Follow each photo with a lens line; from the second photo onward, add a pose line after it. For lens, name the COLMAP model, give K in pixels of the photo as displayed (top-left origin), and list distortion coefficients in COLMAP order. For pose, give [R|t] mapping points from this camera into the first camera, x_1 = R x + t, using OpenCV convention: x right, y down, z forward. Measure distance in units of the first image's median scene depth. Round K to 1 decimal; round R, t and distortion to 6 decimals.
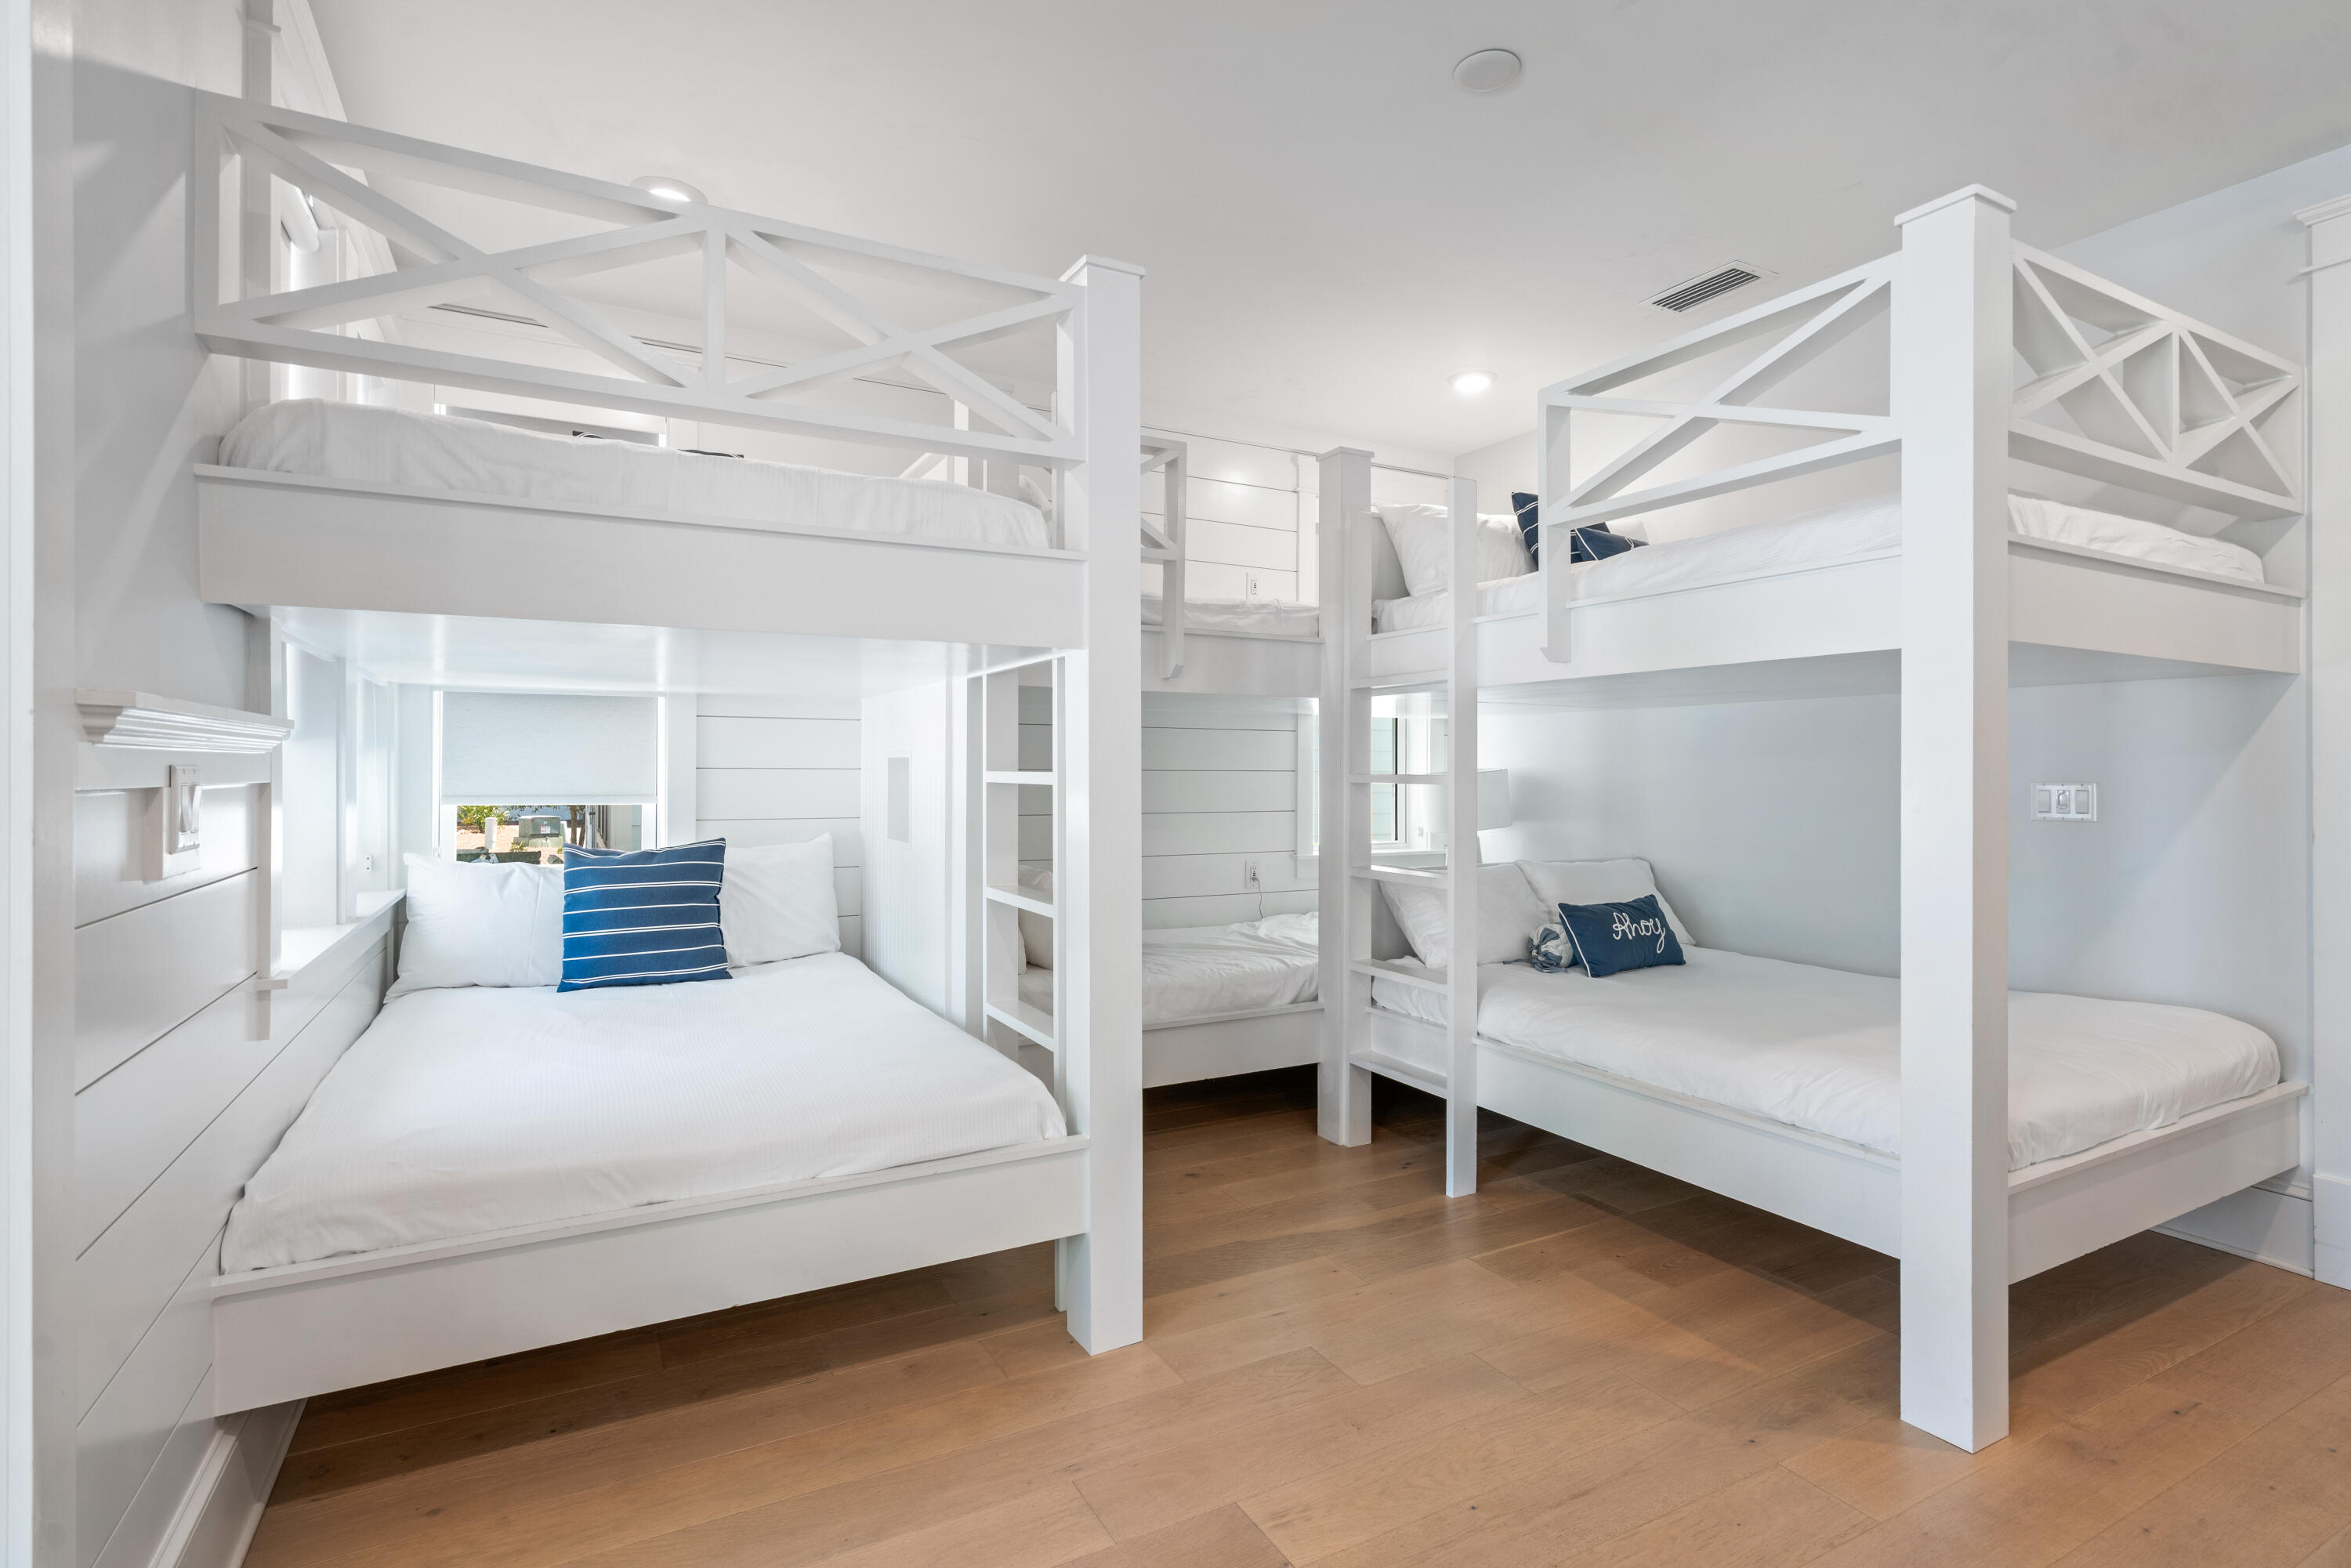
lens RADIAL K [[1105.4, 0, 1168.2], [0, 1105.4, 767.9], [0, 0, 1]] dist [0.002774, -0.000070]
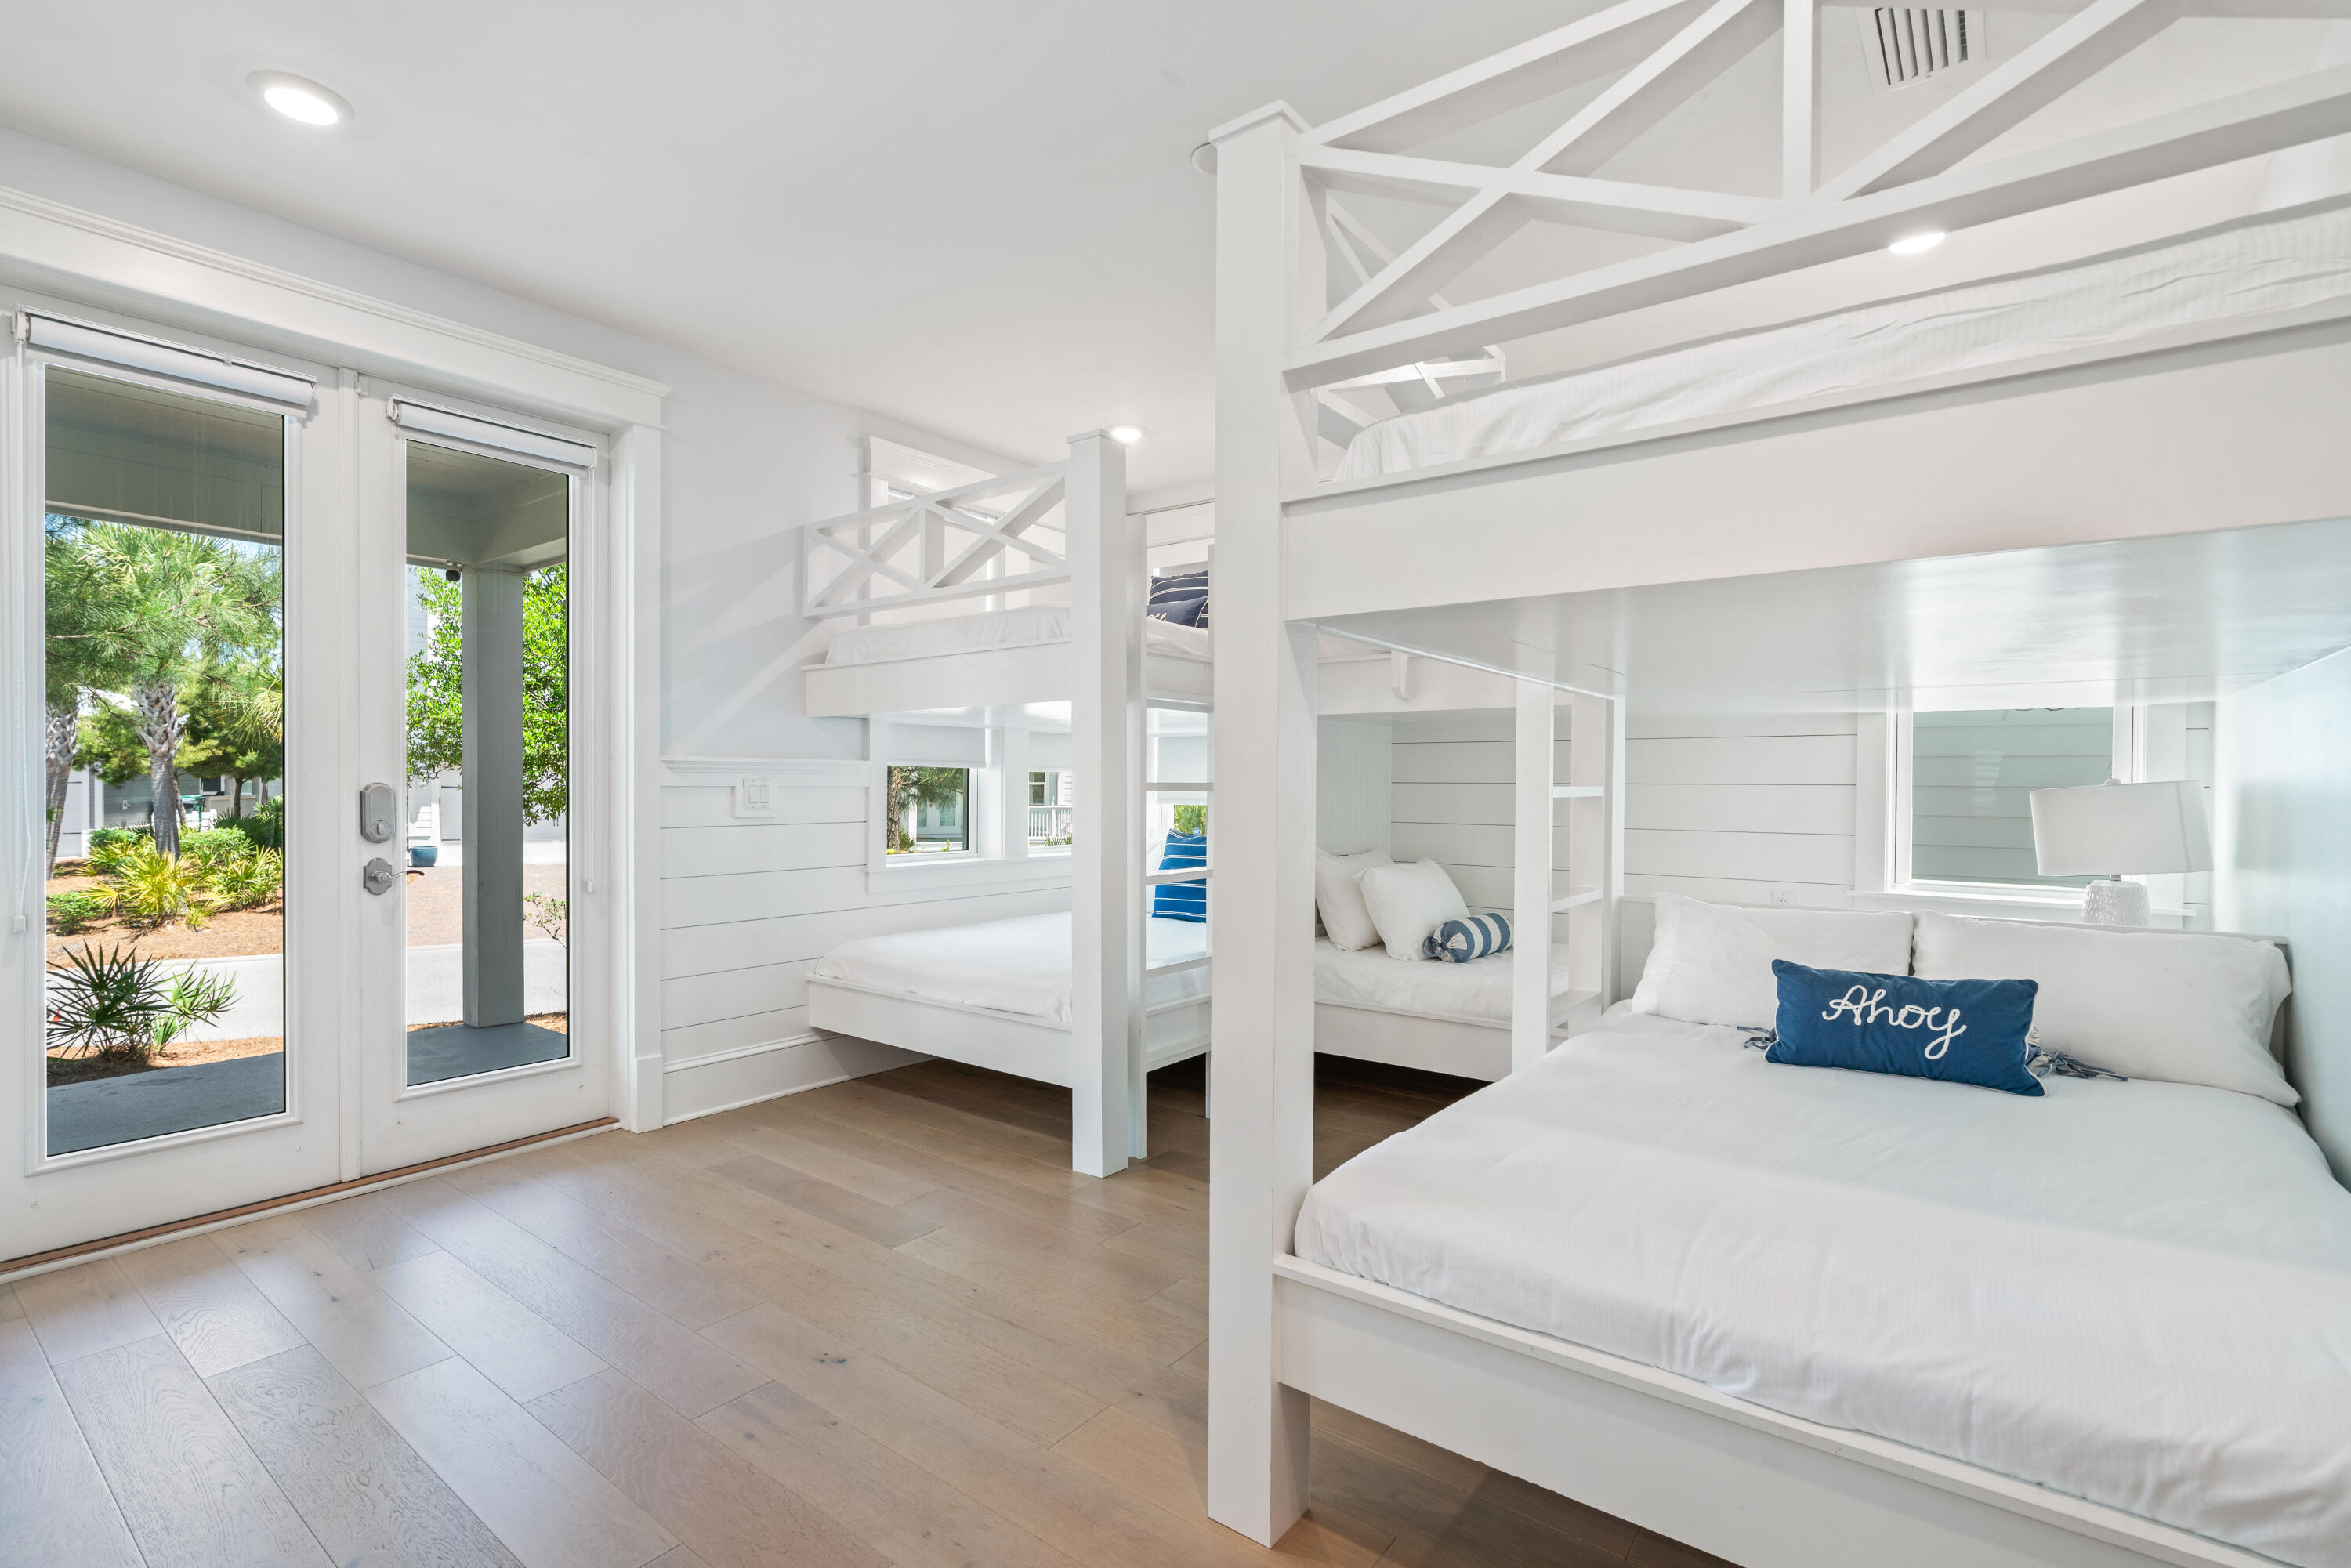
lens RADIAL K [[1079.1, 0, 1179.8], [0, 1079.1, 797.4], [0, 0, 1]] dist [-0.001952, -0.000029]
pose [[0.410442, 0.006612, -0.911863, 1.452981], [-0.001269, 0.999977, 0.006679, 0.014838], [0.911886, -0.001584, 0.410441, 0.582718]]
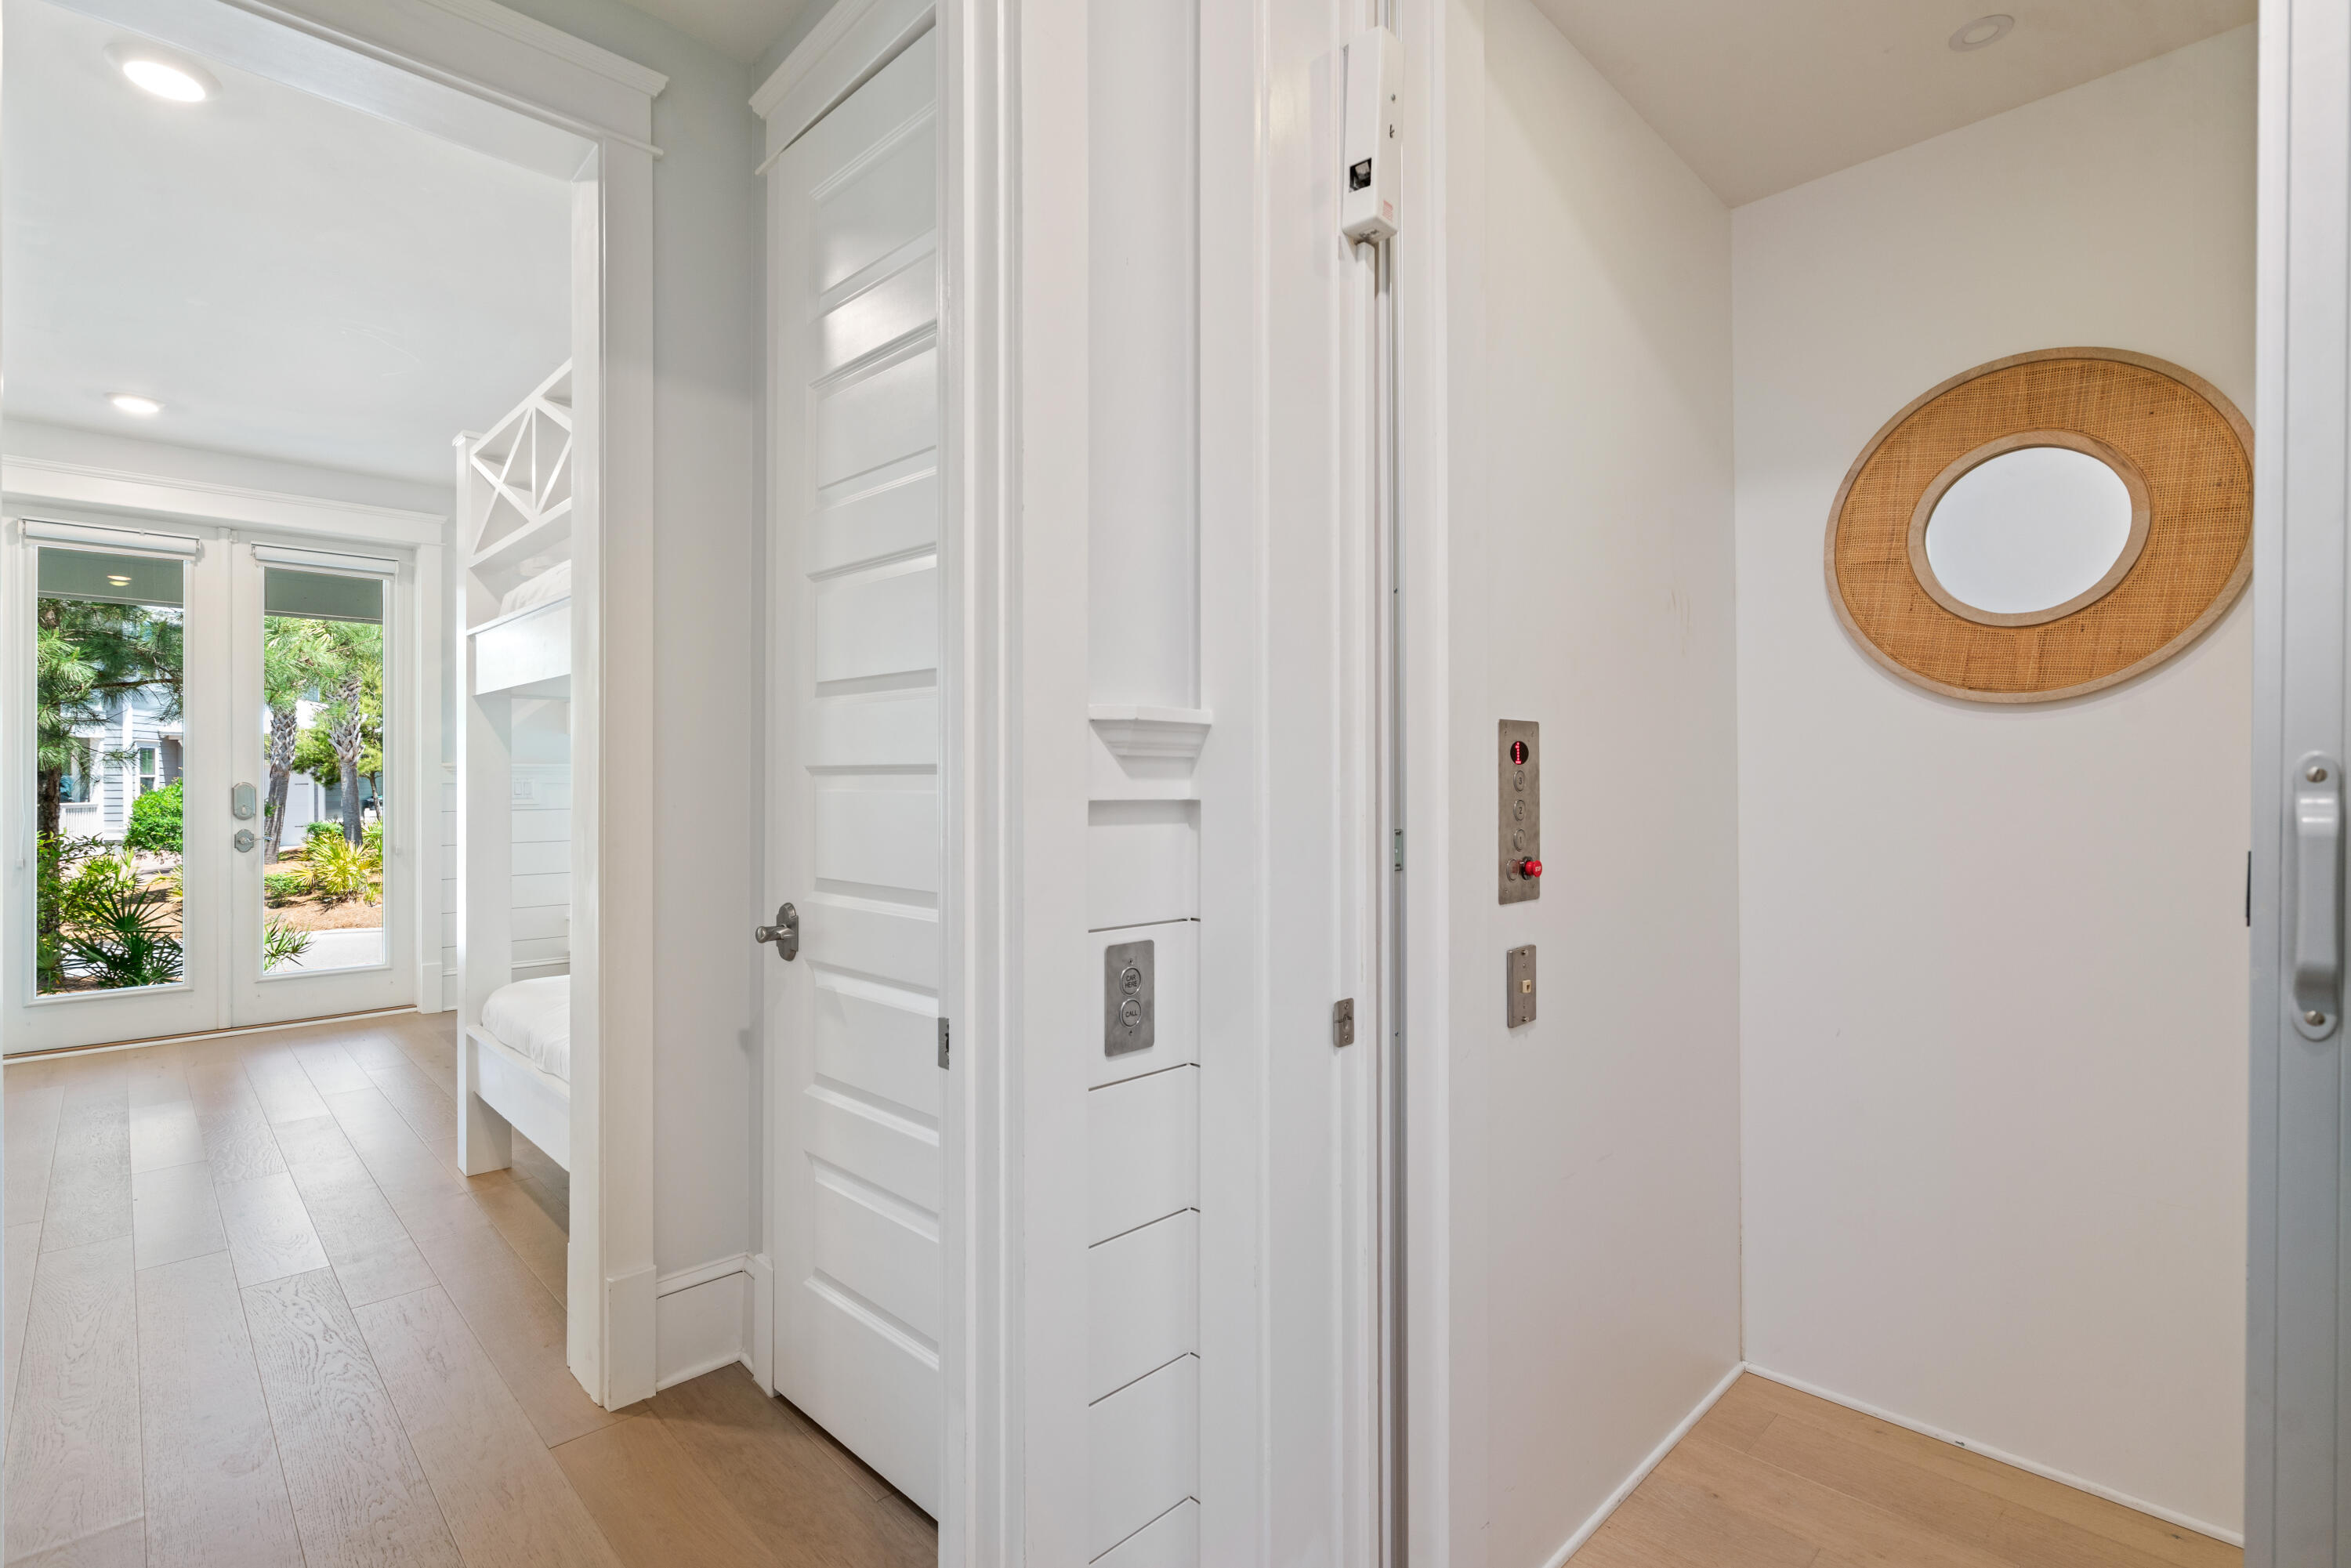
lens RADIAL K [[1079.1, 0, 1164.2], [0, 1079.1, 785.2], [0, 0, 1]] dist [-0.001952, -0.000029]
pose [[0.269940, -0.002764, -0.962873, 2.739659], [0.003586, 0.999992, -0.001865, 0.026069], [0.962871, -0.002949, 0.269947, 1.724764]]
